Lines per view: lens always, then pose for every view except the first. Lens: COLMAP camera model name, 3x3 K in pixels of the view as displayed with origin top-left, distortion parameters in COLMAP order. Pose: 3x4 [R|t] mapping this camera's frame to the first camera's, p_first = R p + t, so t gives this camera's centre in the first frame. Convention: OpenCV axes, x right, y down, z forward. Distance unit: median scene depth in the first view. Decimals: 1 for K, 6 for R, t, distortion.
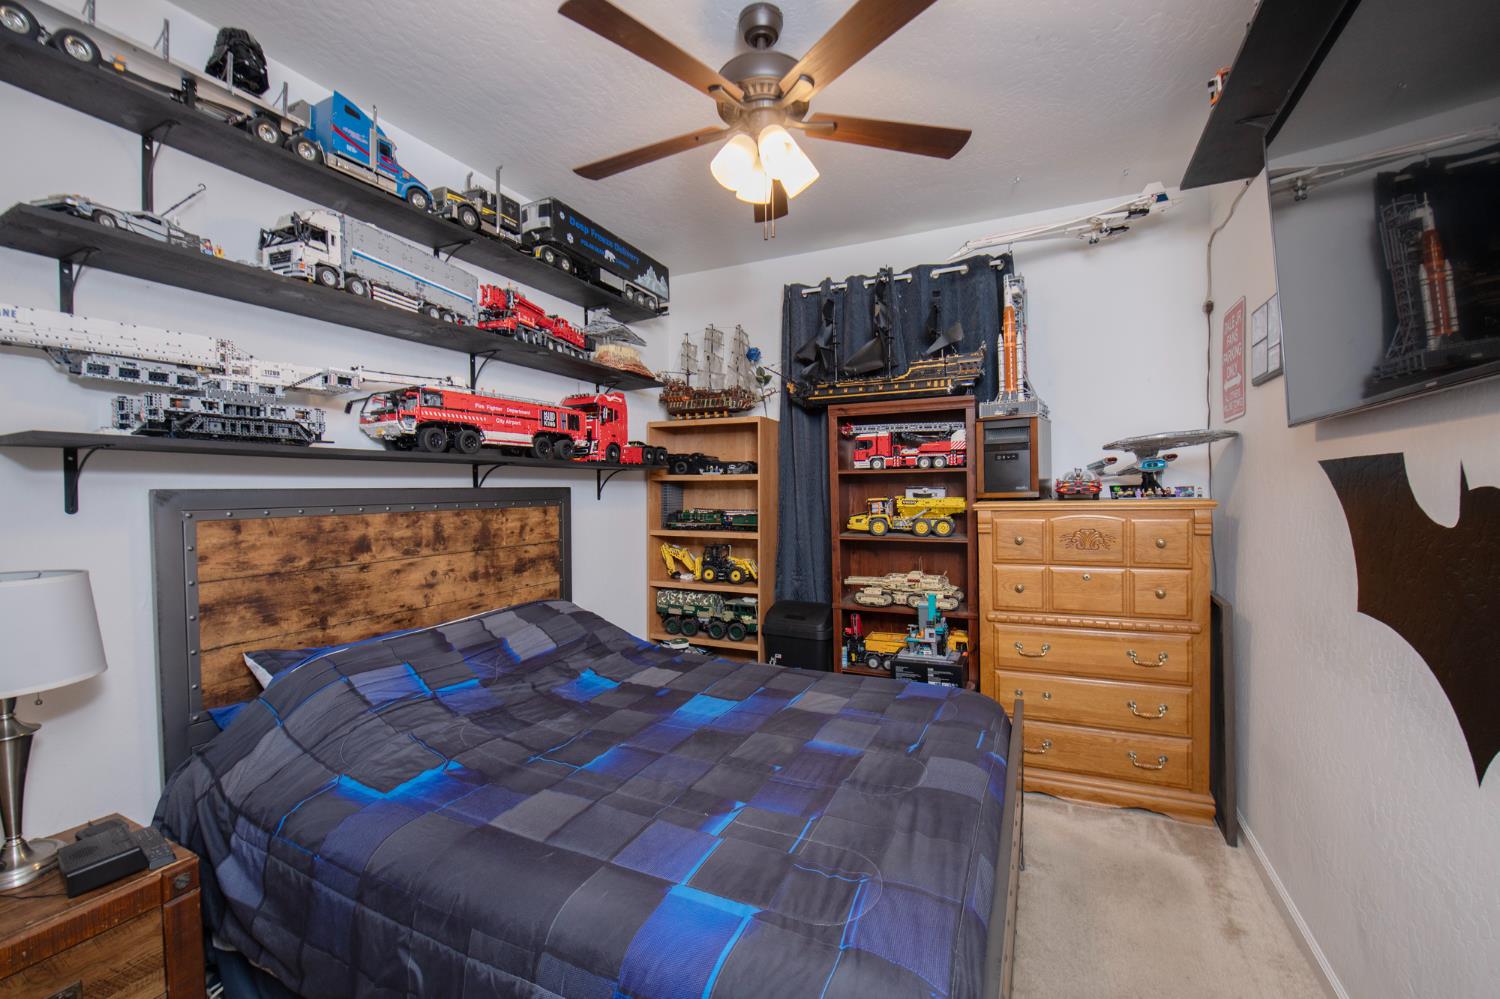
lens RADIAL K [[614.1, 0, 755.3], [0, 614.1, 508.4], [0, 0, 1]] dist [0.001060, -0.004390]
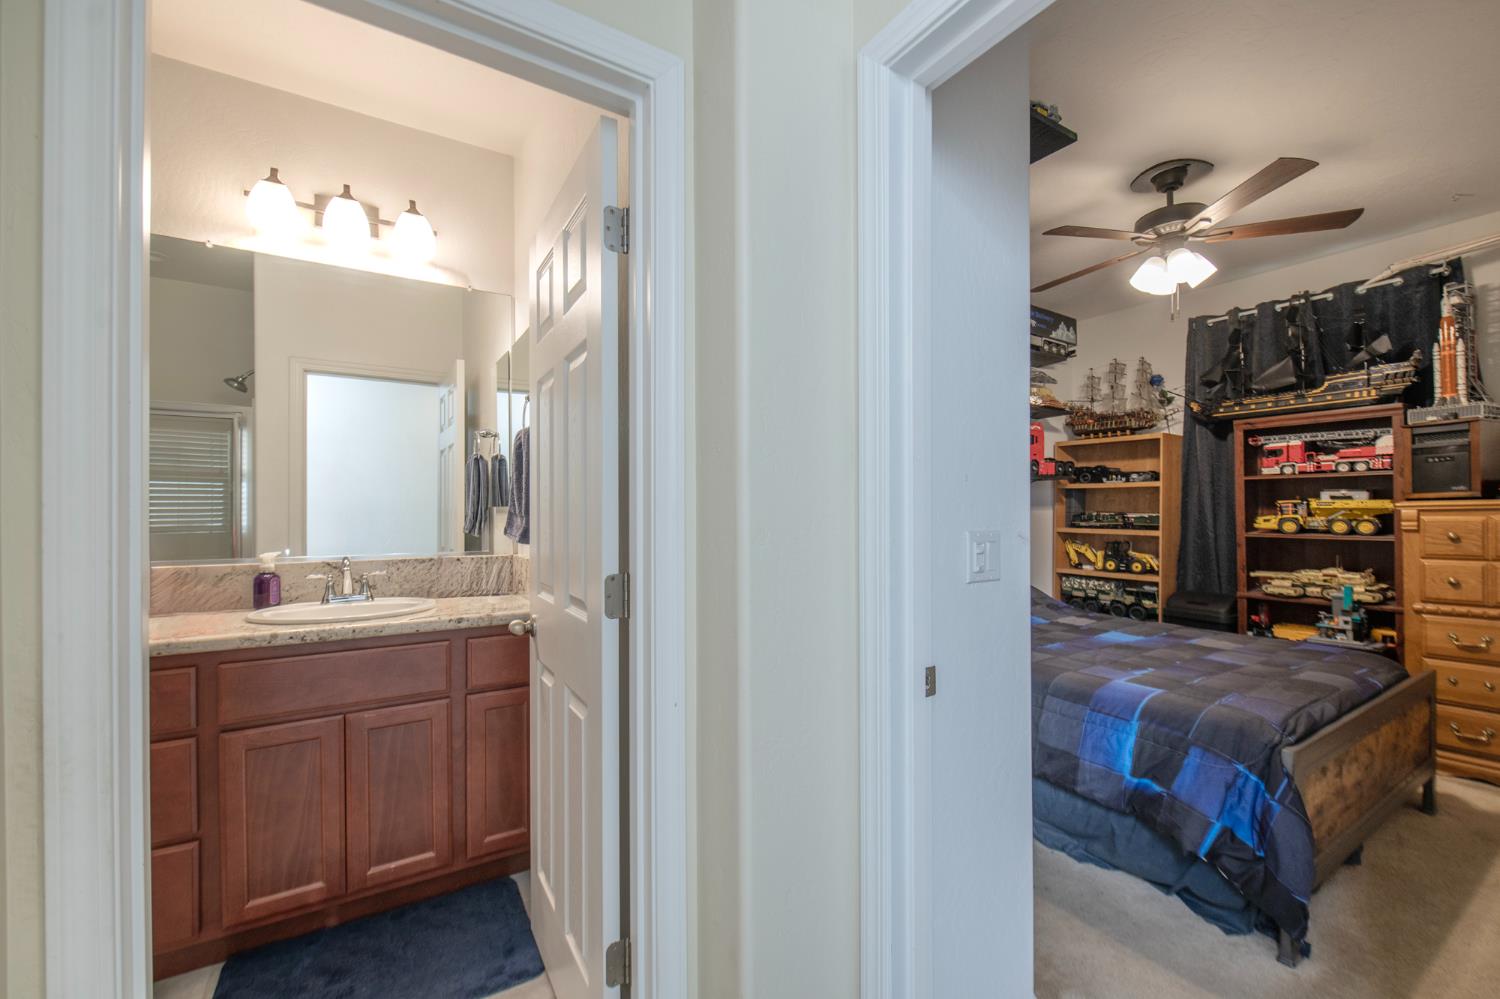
lens RADIAL K [[614.1, 0, 755.3], [0, 614.1, 508.4], [0, 0, 1]] dist [0.001060, -0.004390]
pose [[0.842055, 0.009457, -0.539308, -0.015097], [-0.027793, 0.999279, -0.025872, 0.052362], [0.538675, 0.036775, 0.841711, -0.449344]]
